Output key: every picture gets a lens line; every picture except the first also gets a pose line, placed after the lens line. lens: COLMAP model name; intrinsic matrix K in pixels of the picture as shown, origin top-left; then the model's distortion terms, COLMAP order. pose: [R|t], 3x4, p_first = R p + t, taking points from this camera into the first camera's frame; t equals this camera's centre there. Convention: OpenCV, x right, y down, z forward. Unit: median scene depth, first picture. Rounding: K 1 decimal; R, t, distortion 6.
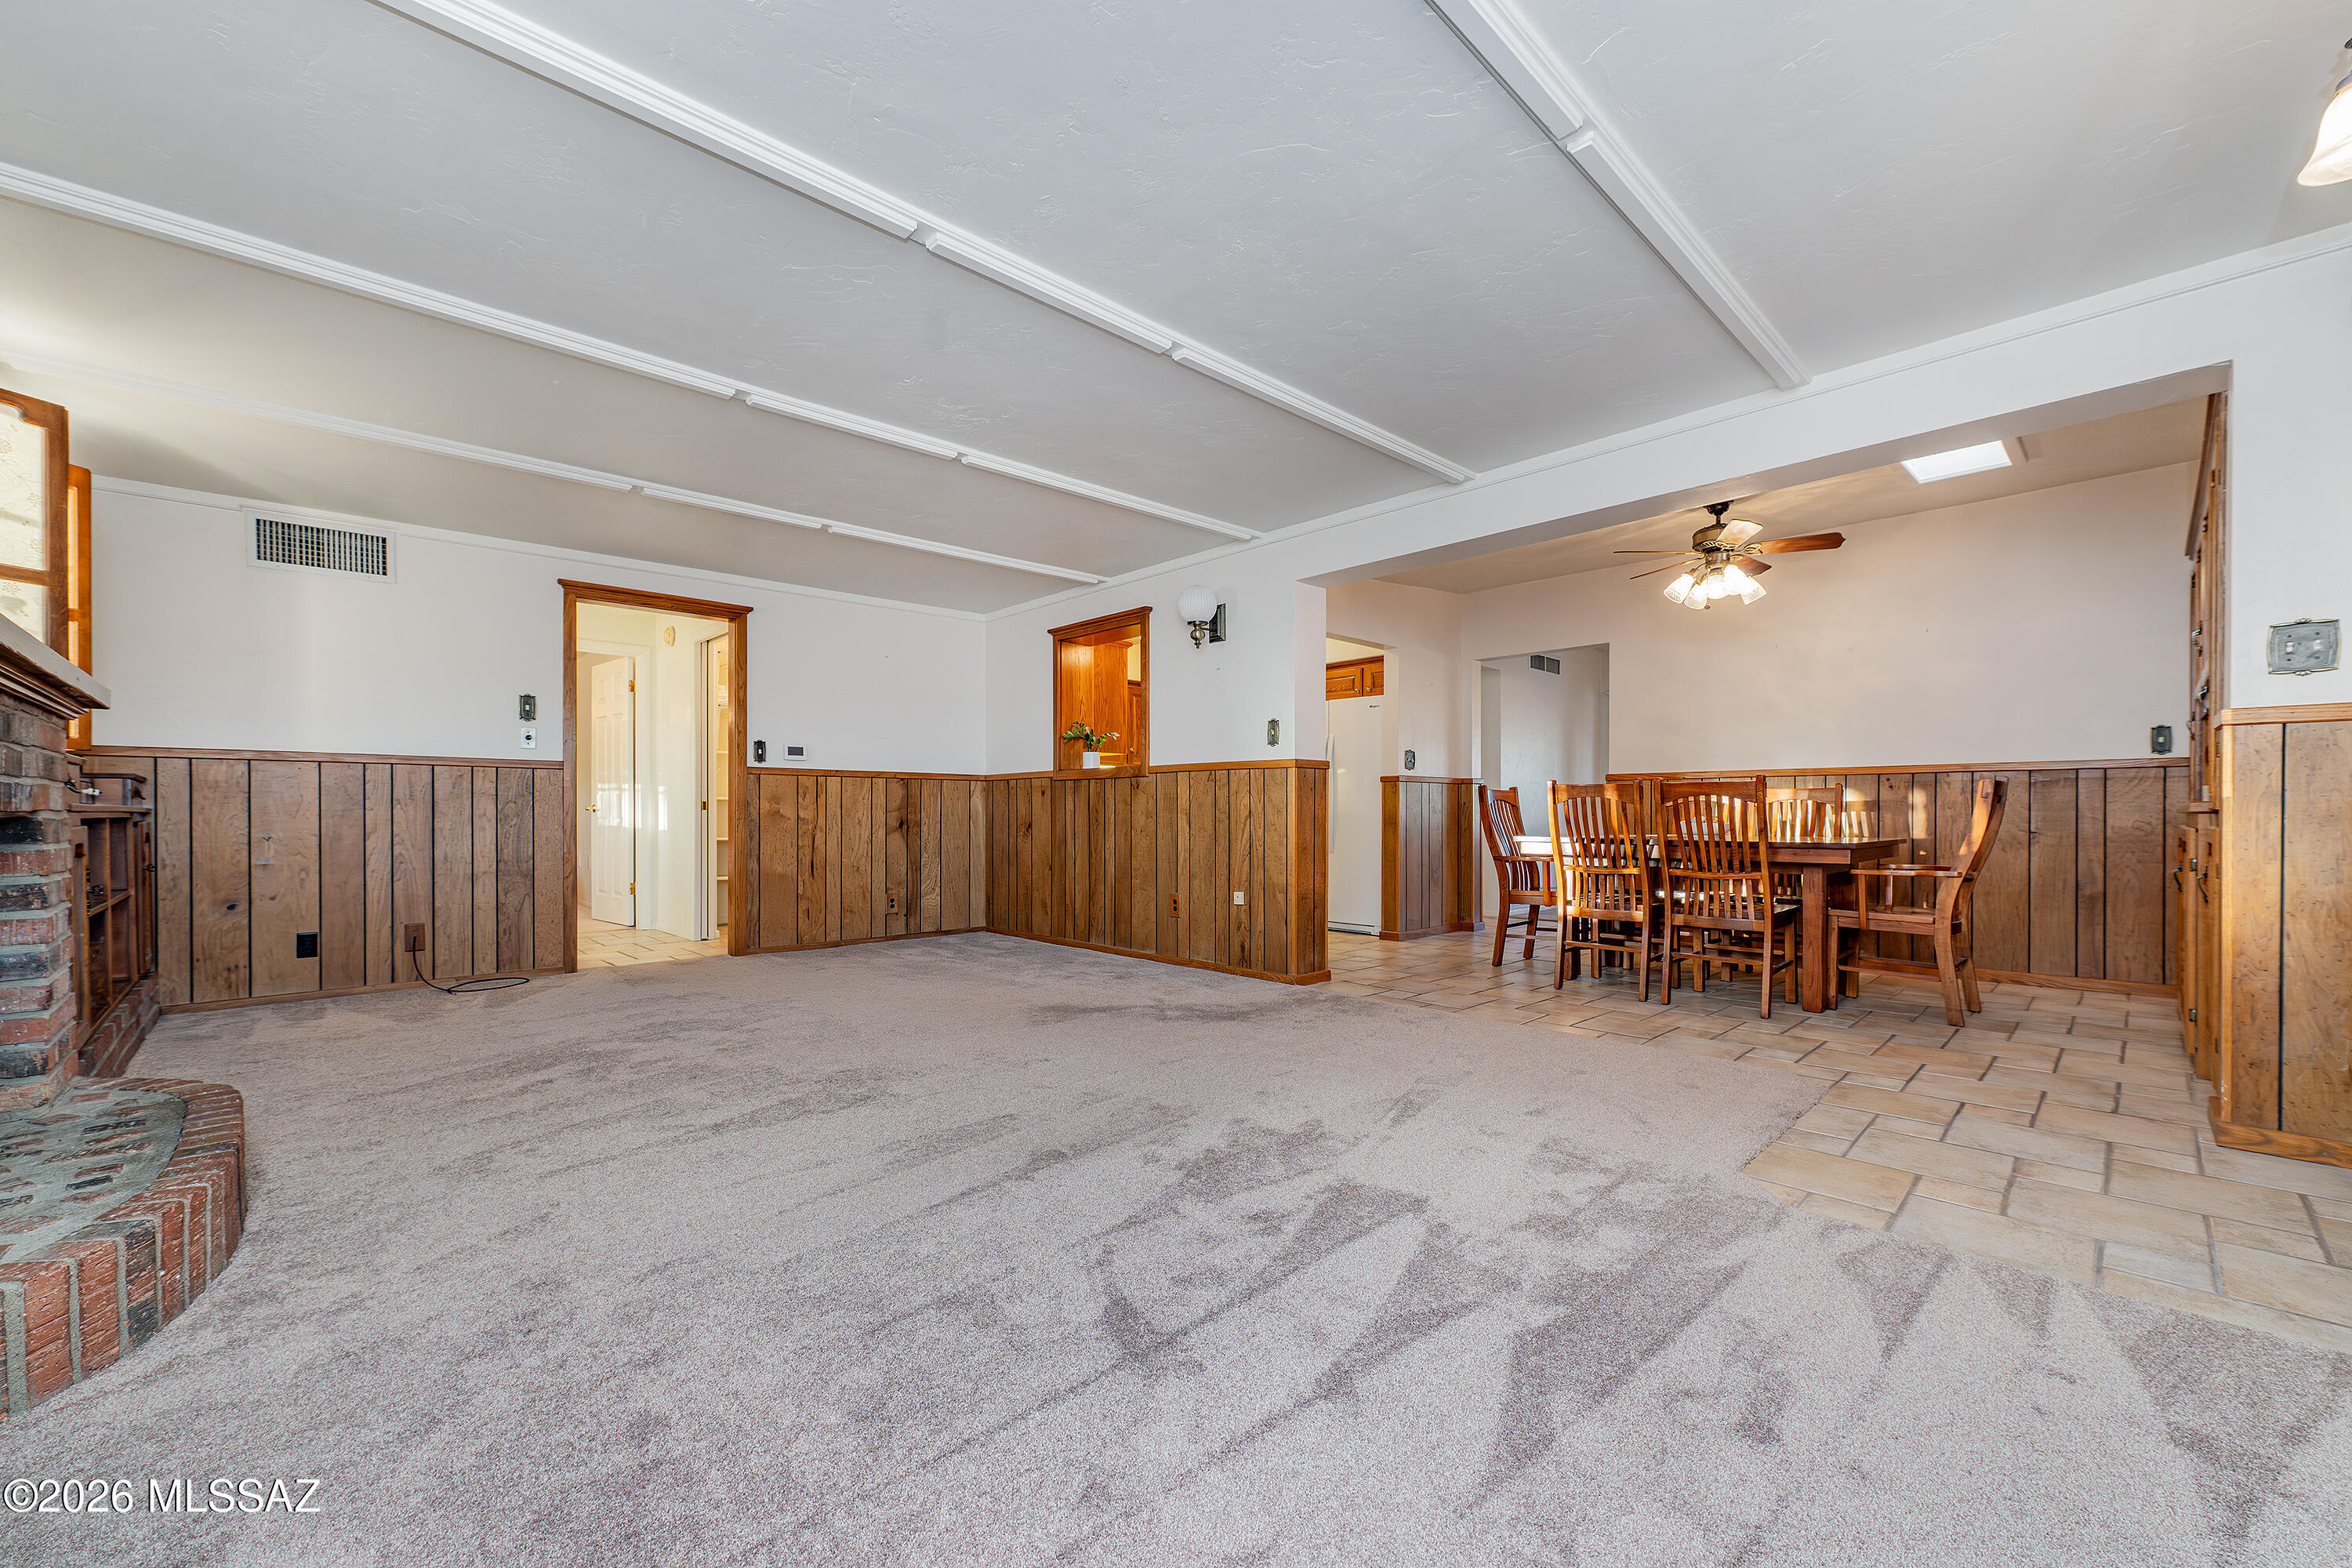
lens RADIAL K [[922.2, 0, 1180.0], [0, 922.2, 800.6], [0, 0, 1]] dist [0.005488, 0.000100]
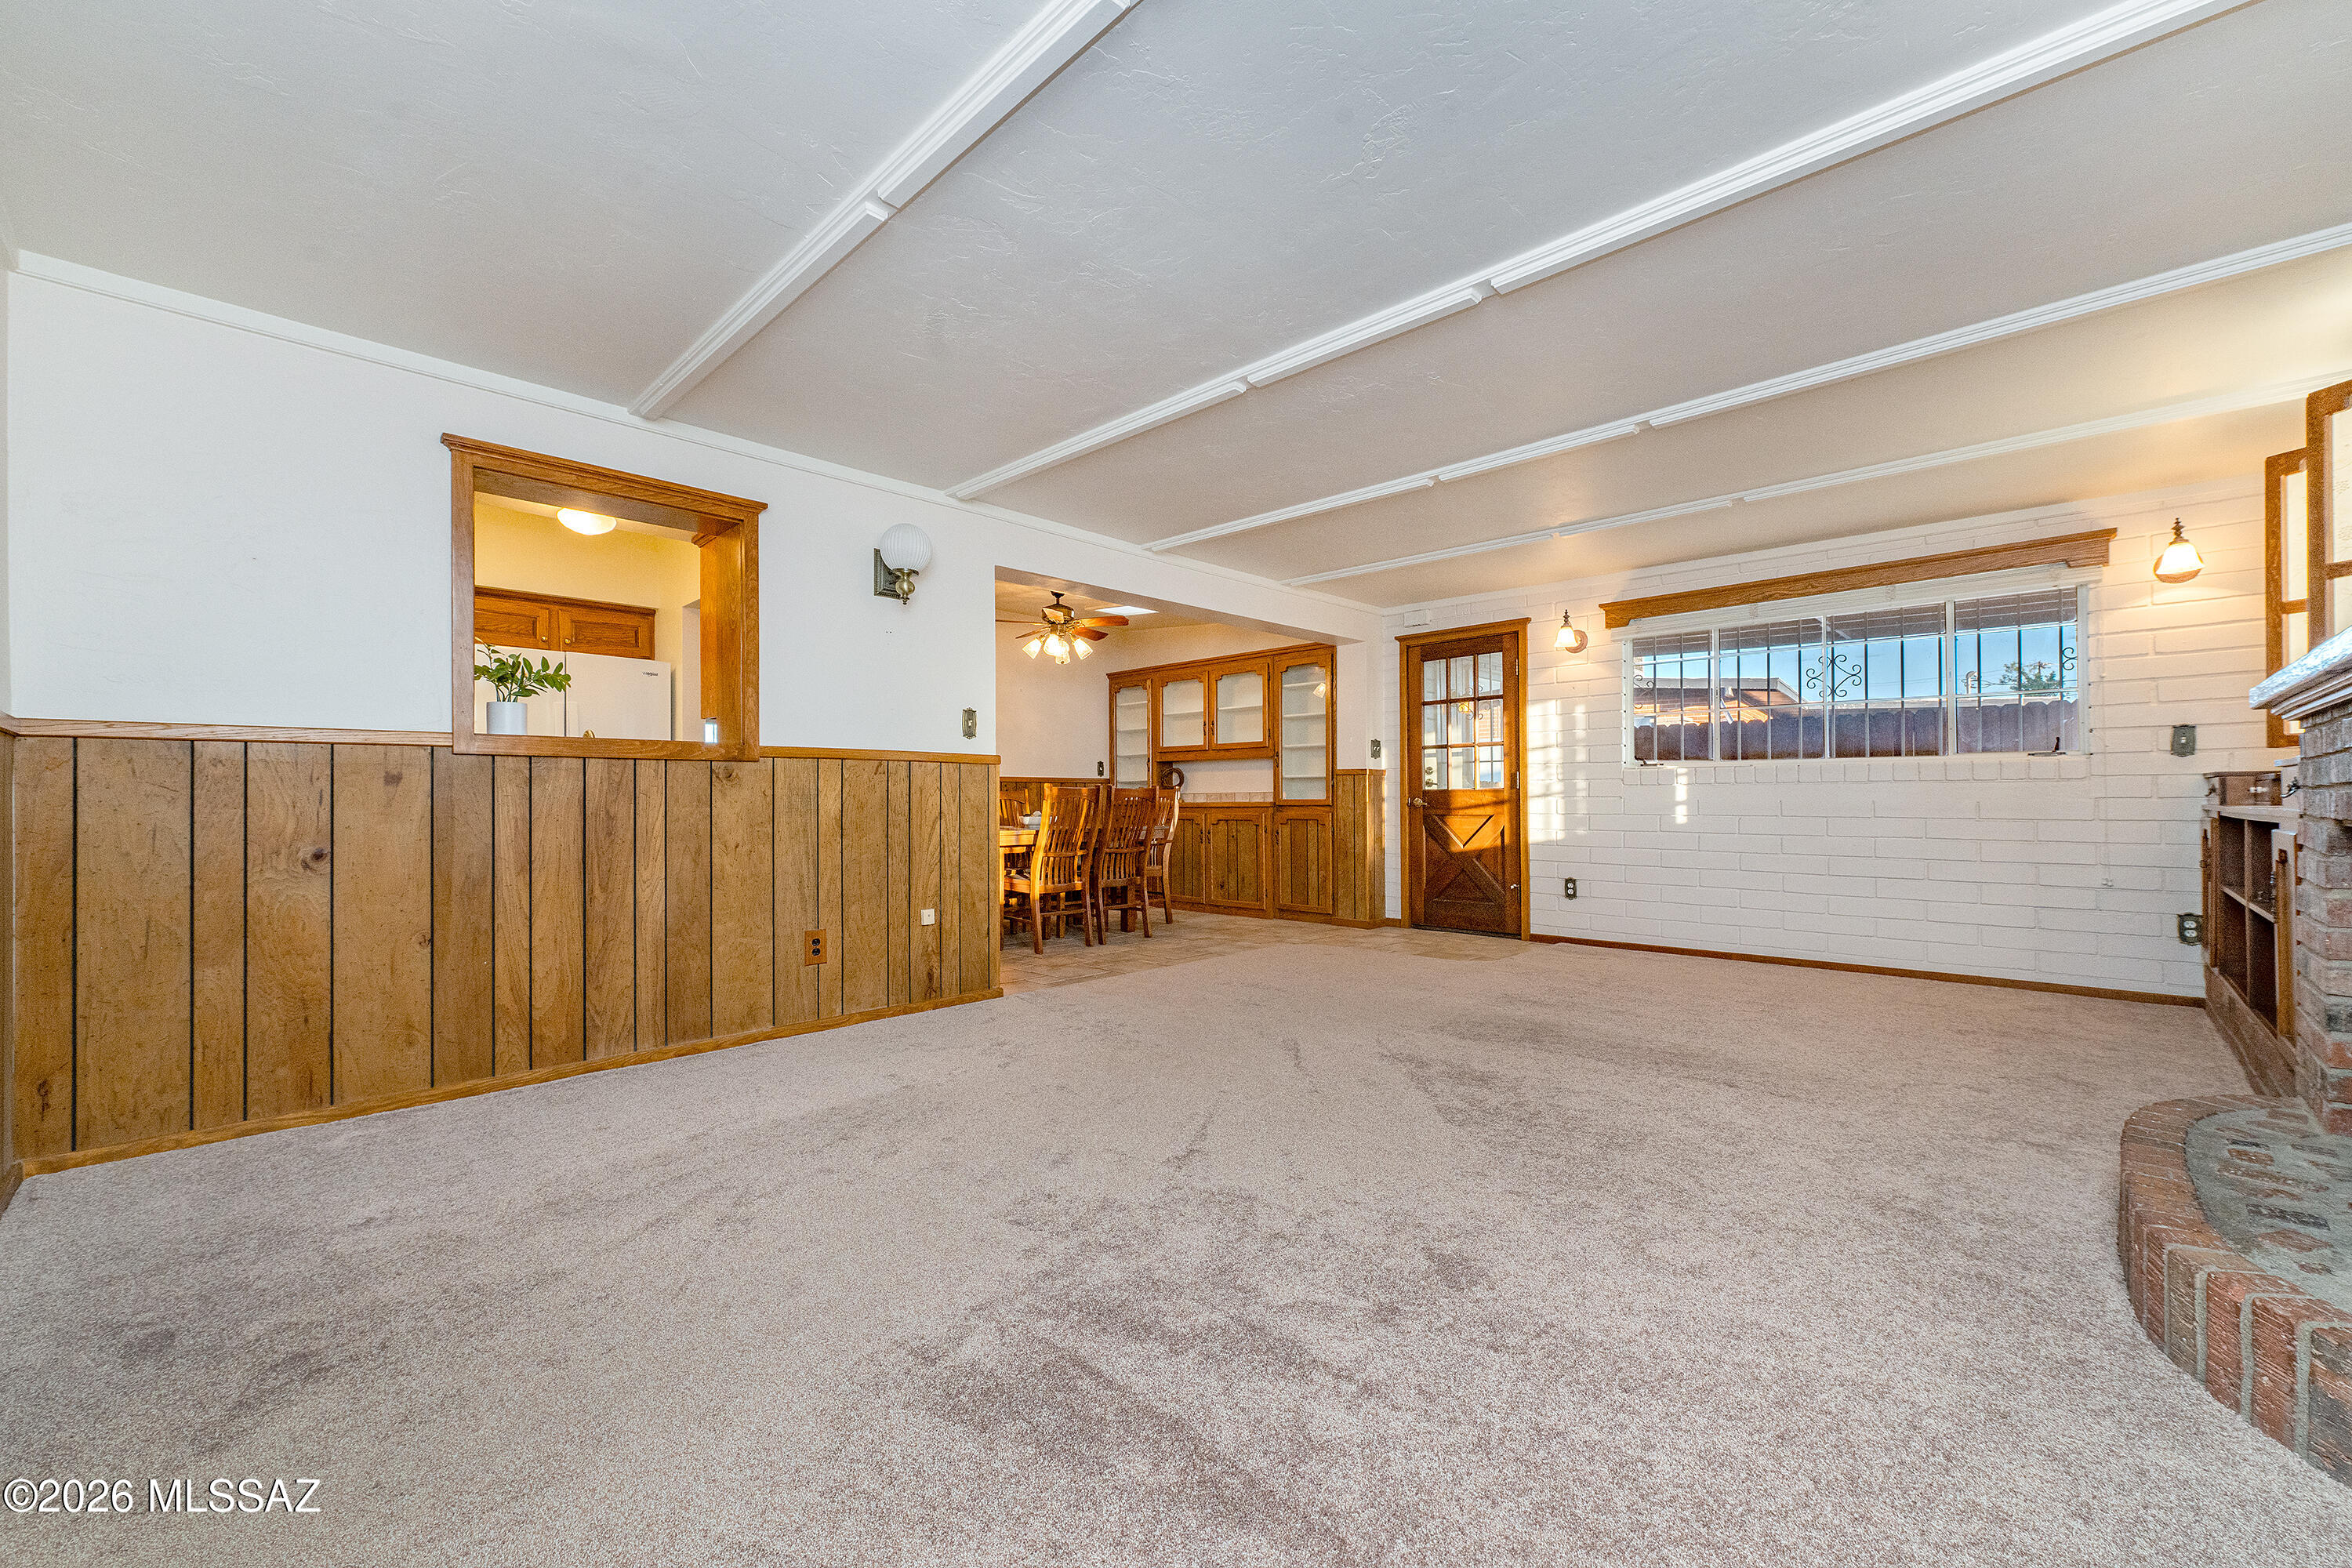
lens RADIAL K [[922.2, 0, 1176.9], [0, 922.2, 795.3], [0, 0, 1]] dist [0.005488, 0.000100]
pose [[-0.013516, 0.008010, 0.999877, -0.760747], [-0.002081, 0.999966, -0.008039, 0.002736], [-0.999906, -0.002189, -0.013499, 0.778924]]
